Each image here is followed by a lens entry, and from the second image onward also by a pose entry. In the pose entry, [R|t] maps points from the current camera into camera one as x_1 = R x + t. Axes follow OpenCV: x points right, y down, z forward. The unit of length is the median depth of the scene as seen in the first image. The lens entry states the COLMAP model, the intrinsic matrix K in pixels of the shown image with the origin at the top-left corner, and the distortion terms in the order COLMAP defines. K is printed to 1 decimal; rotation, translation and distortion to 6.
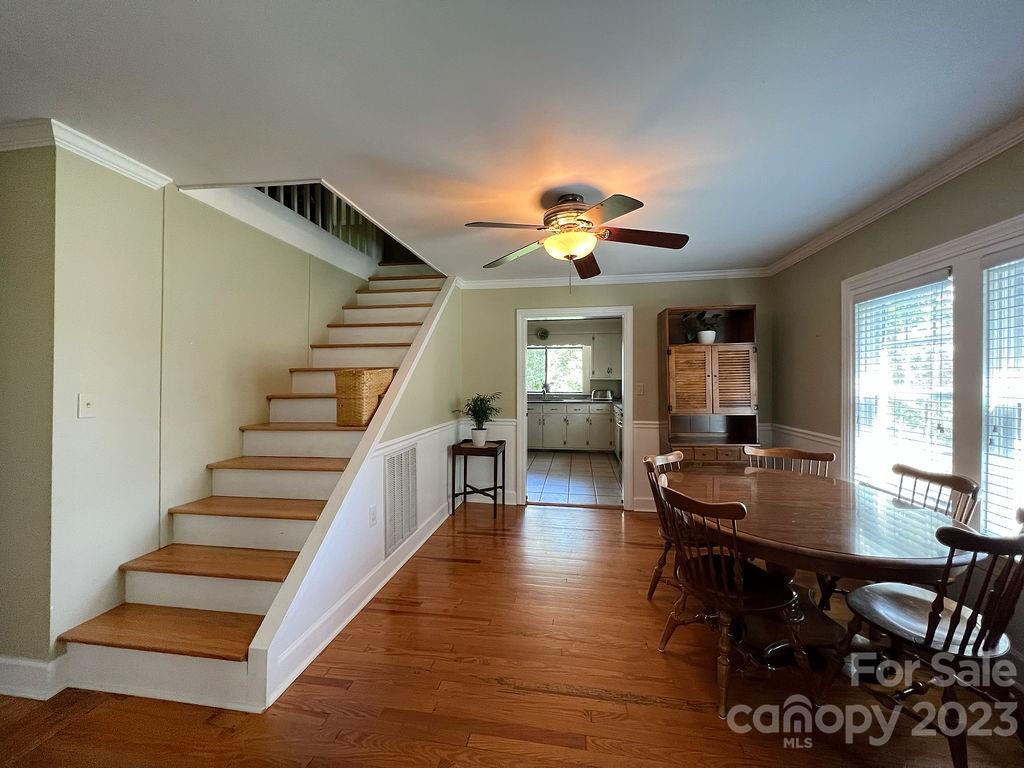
lens RADIAL K [[409.7, 0, 512.9], [0, 409.7, 379.9], [0, 0, 1]] dist [0.001745, 0.000272]
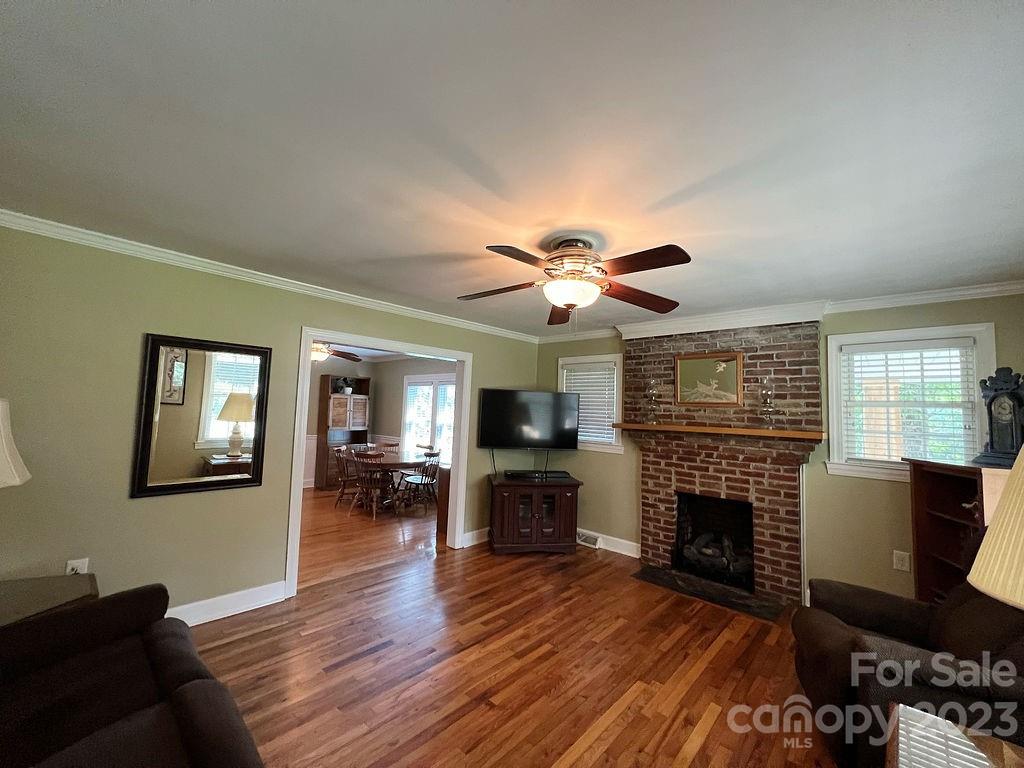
lens RADIAL K [[409.7, 0, 510.6], [0, 409.7, 382.1], [0, 0, 1]] dist [0.001745, 0.000272]
pose [[0.554880, 0.081024, 0.827975, -0.766812], [-0.039263, 0.996688, -0.071220, -0.037992], [-0.831003, 0.007010, 0.556223, -0.791824]]
